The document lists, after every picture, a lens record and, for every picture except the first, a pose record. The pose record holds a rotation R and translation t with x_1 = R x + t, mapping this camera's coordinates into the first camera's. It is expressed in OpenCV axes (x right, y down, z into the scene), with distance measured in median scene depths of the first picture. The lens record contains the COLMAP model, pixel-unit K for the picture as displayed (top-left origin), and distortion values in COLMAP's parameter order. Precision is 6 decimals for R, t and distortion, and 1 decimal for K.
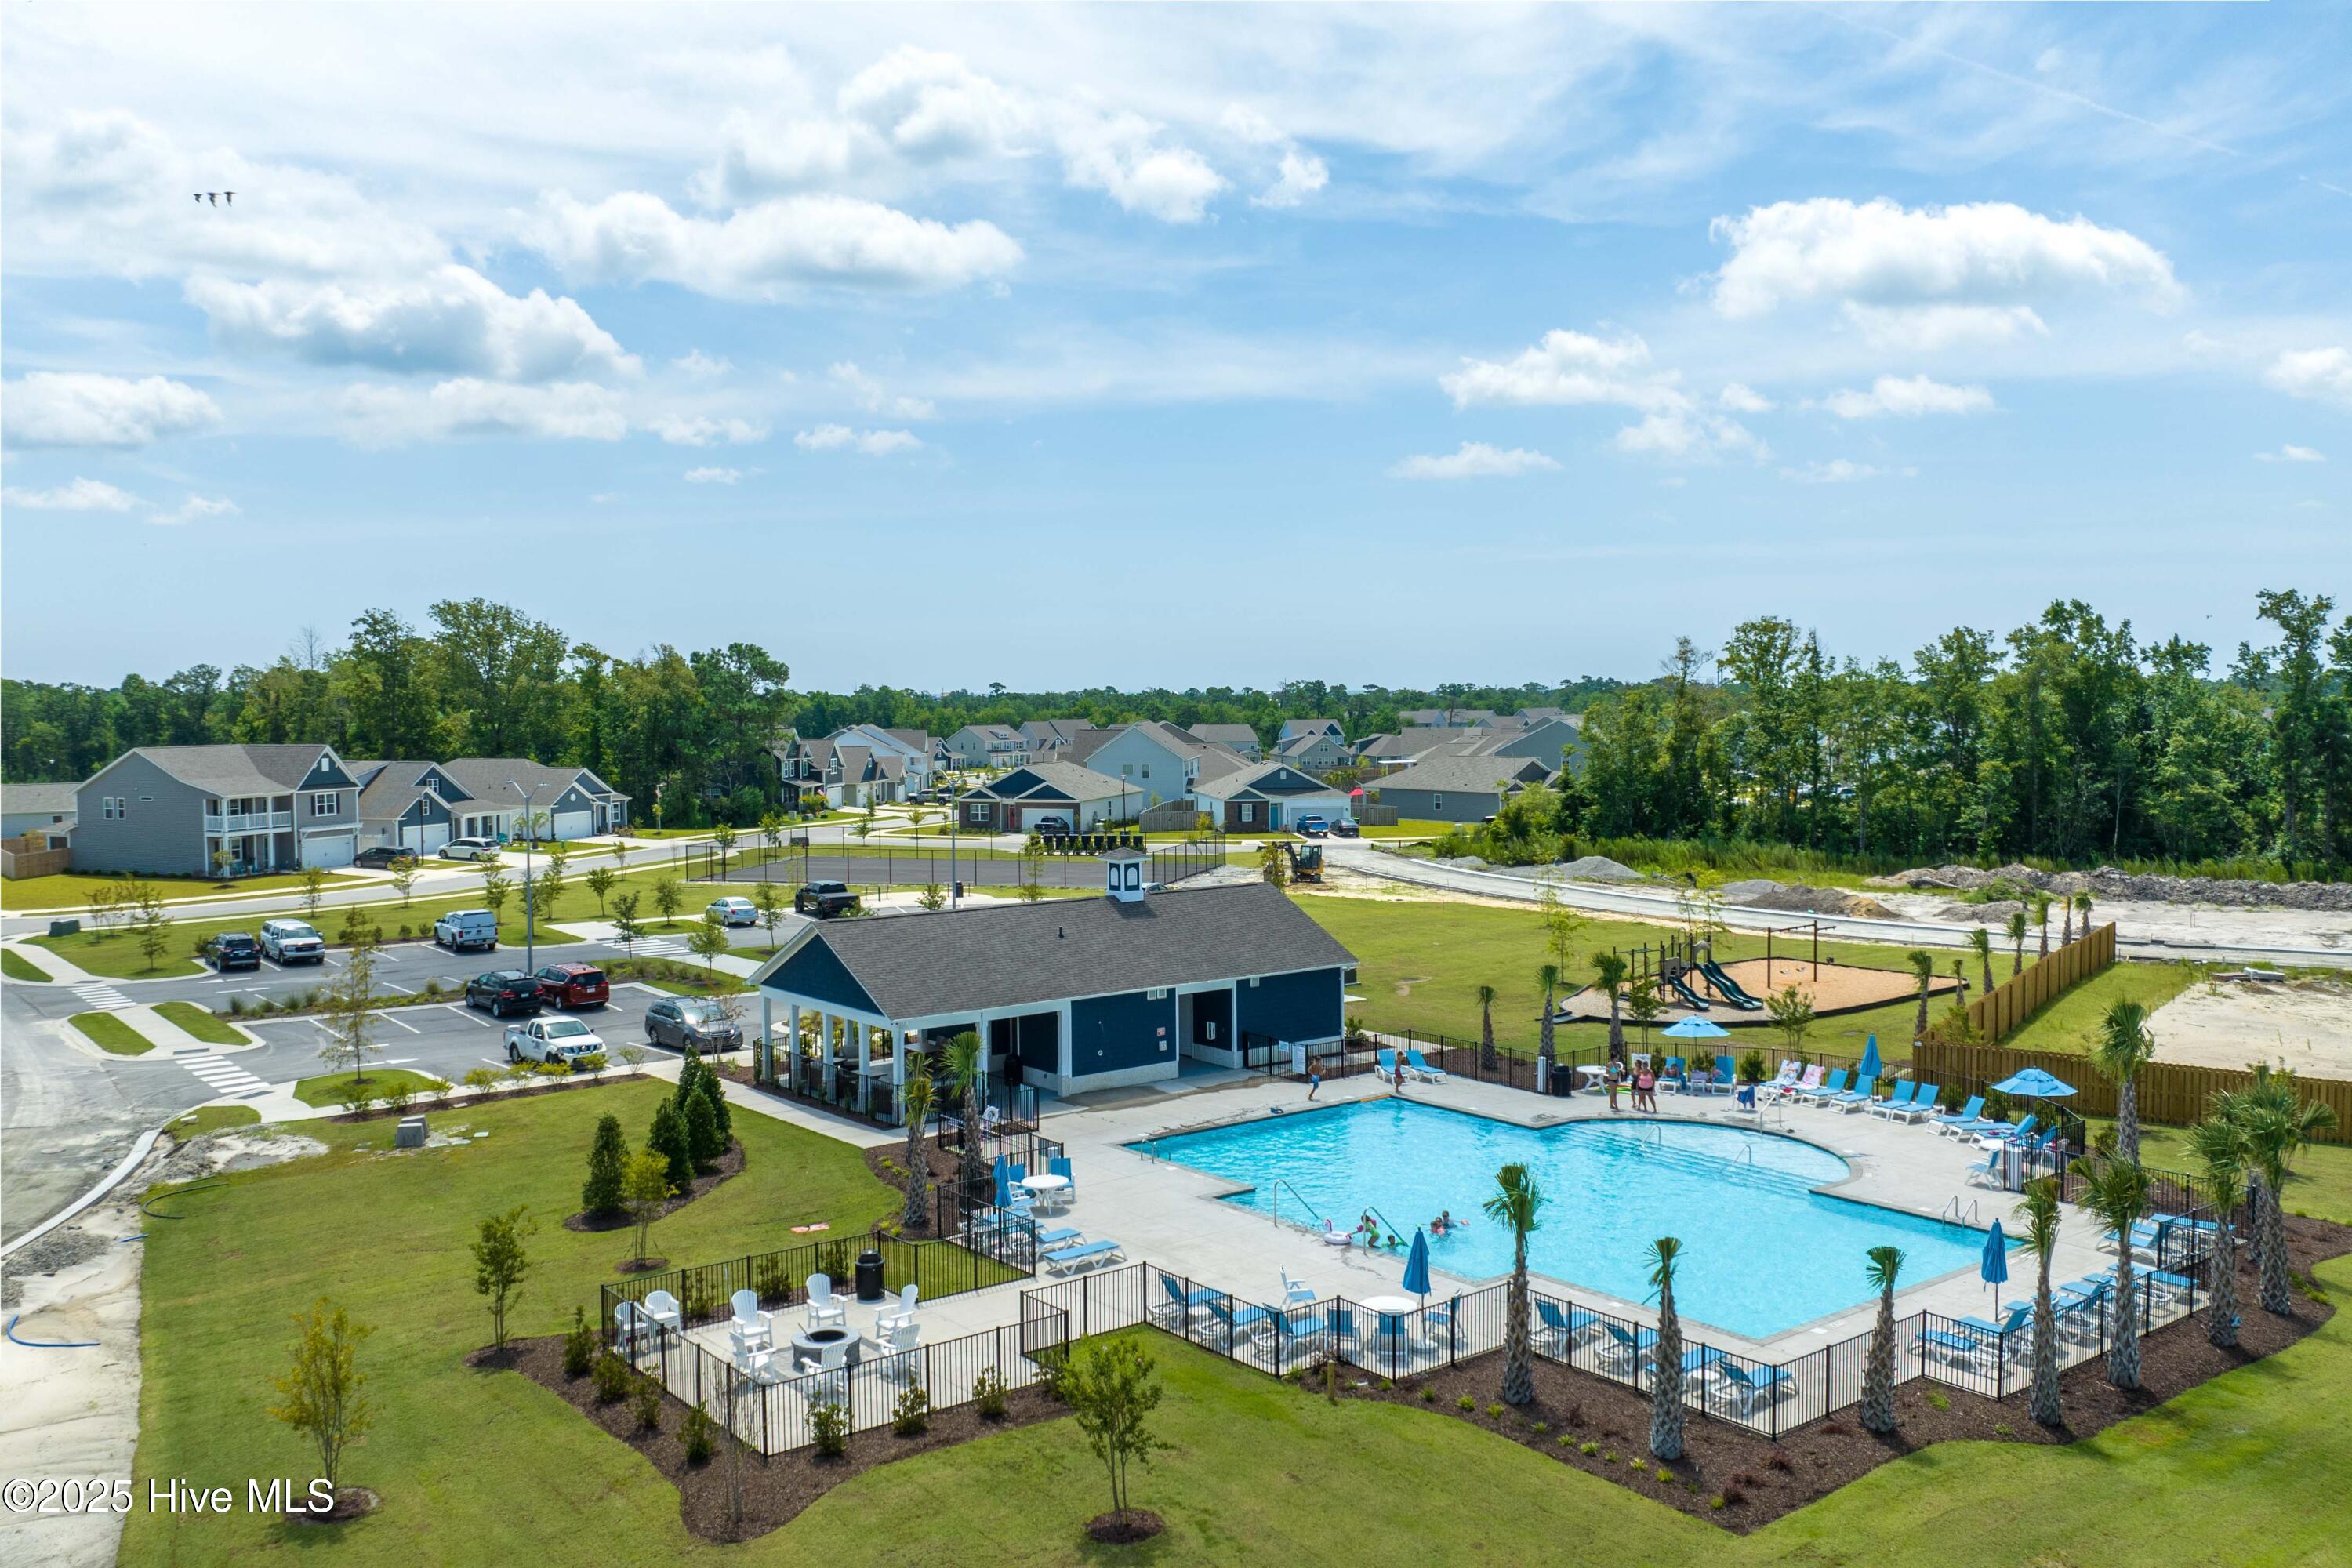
lens RADIAL K [[1929.4, 0, 1176.1], [0, 1929.4, 784.0], [0, 0, 1]] dist [-0.009878, -0.006072]
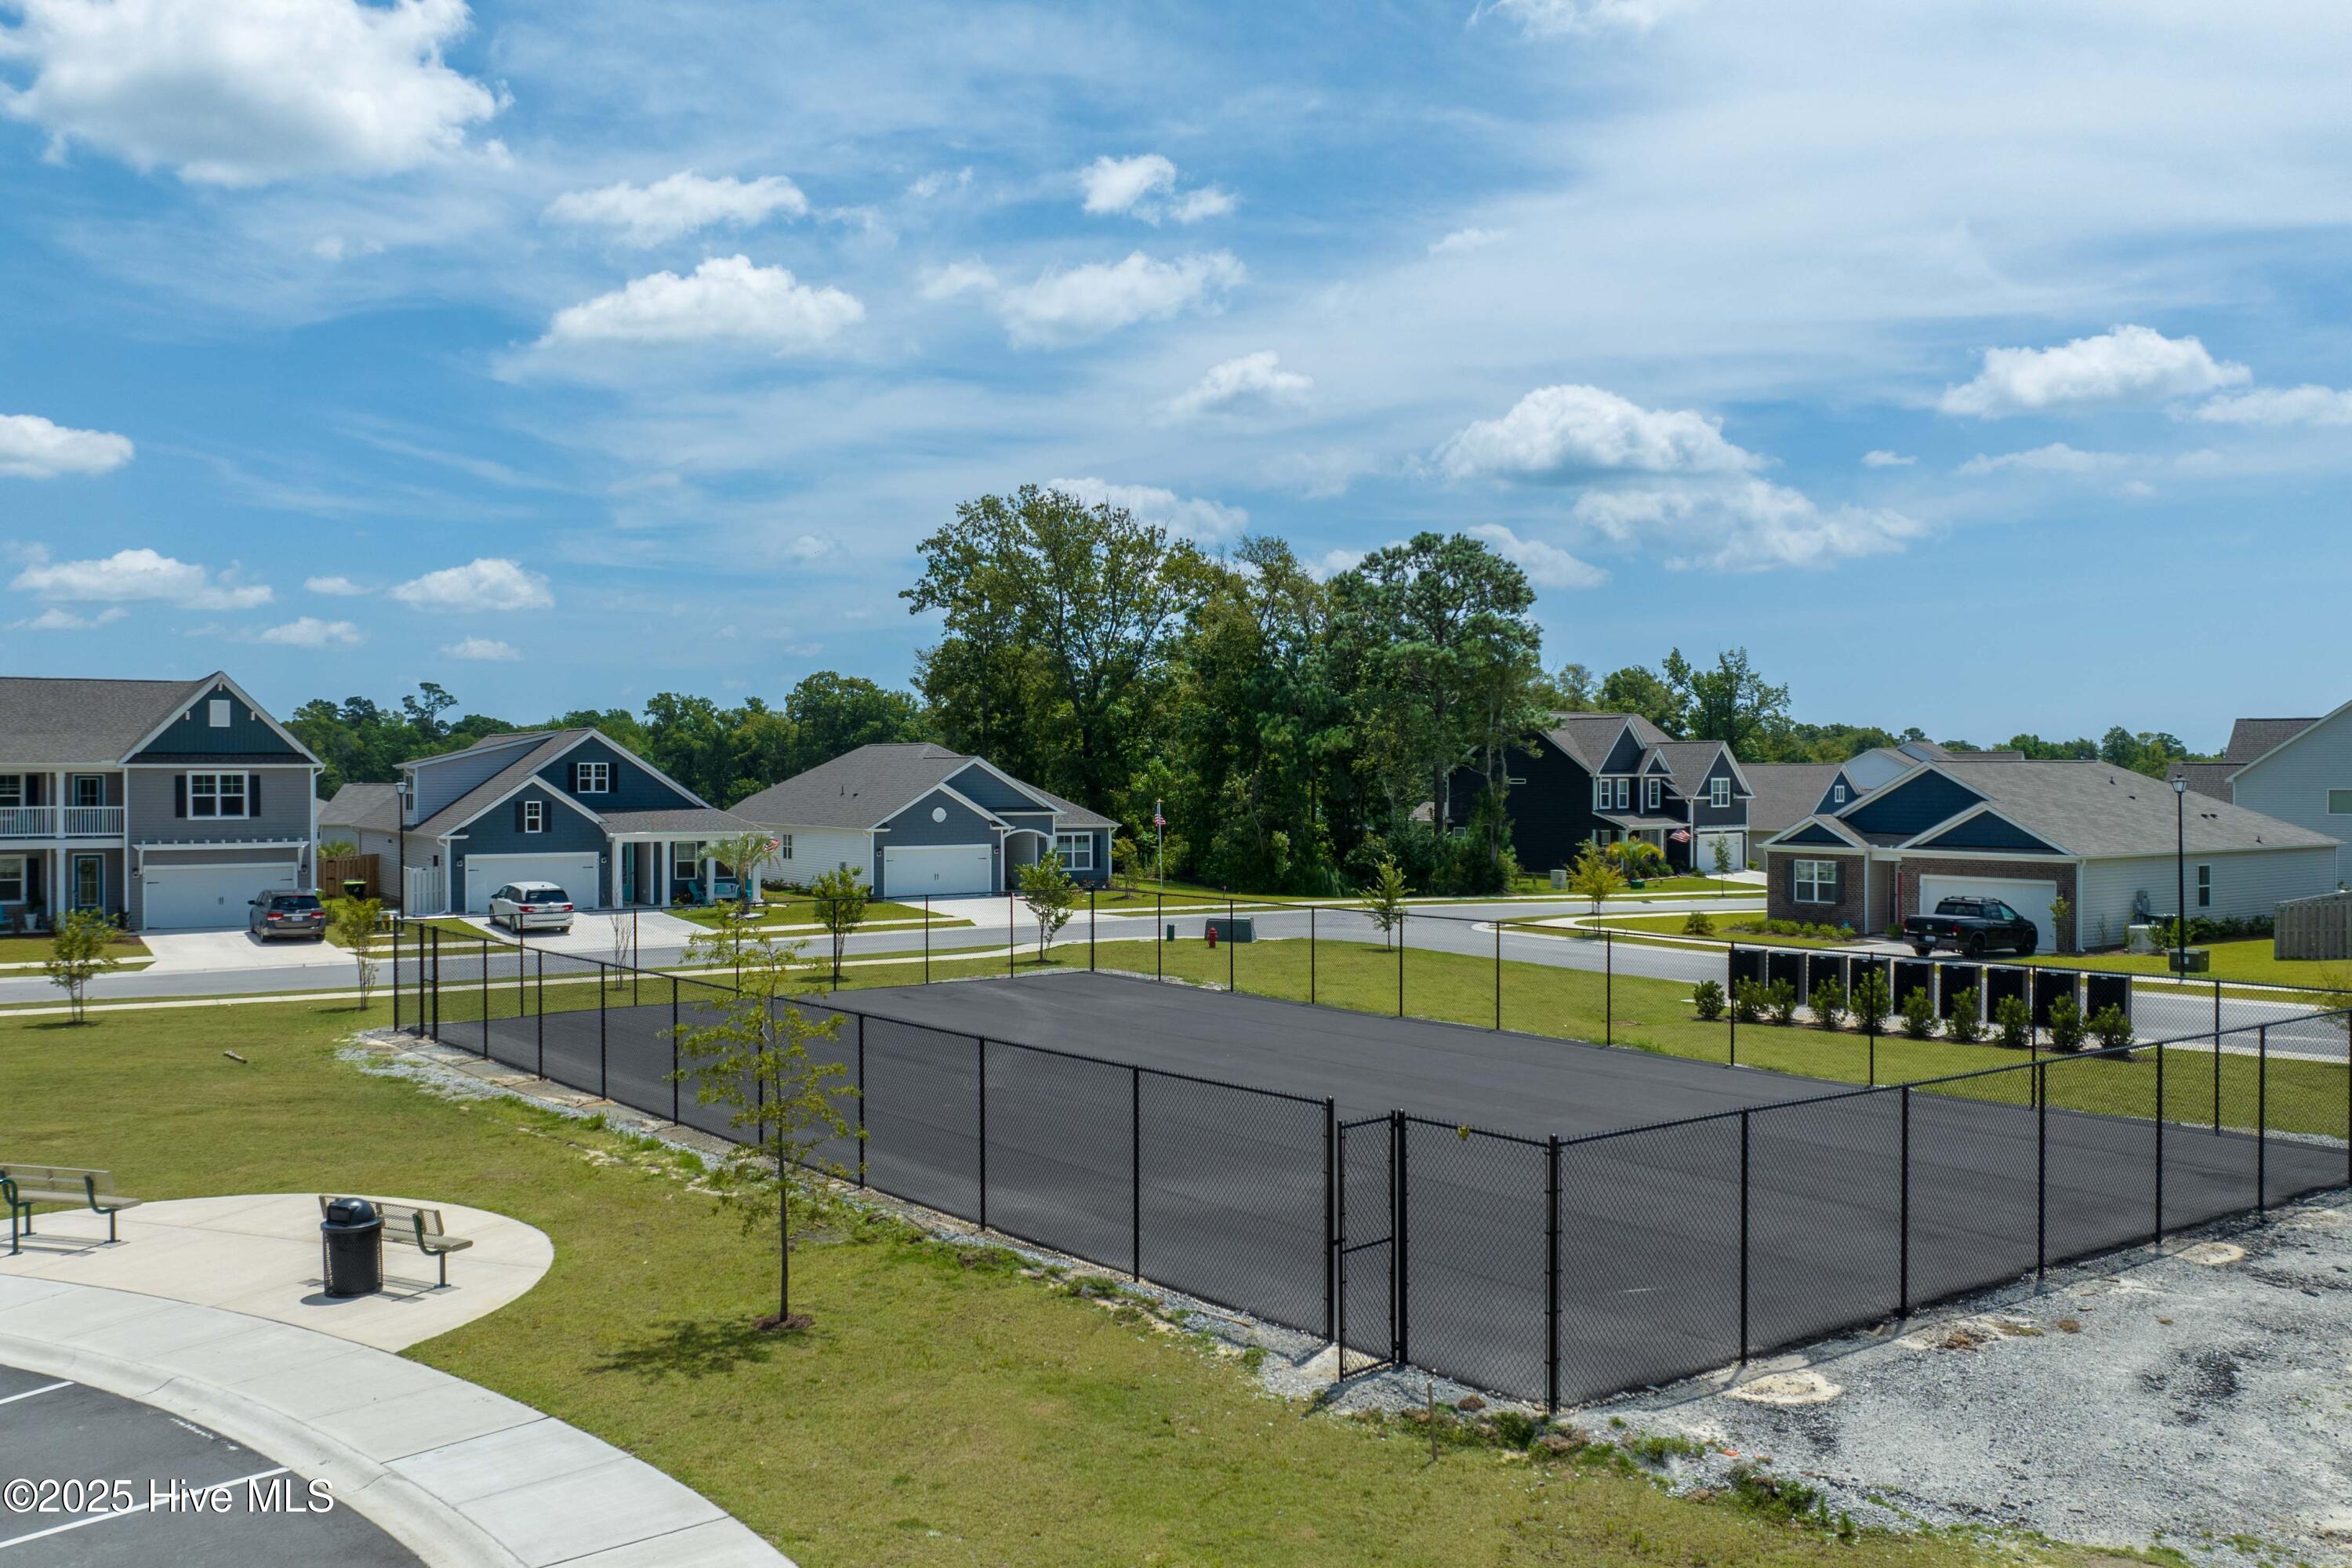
lens RADIAL K [[1929.4, 0, 1177.6], [0, 1929.4, 783.1], [0, 0, 1]] dist [-0.009878, -0.006072]
pose [[0.793633, 0.009172, -0.608327, 0.032824], [-0.033601, 0.999021, -0.028774, 0.010759], [0.607468, 0.043277, 0.793165, 0.627814]]
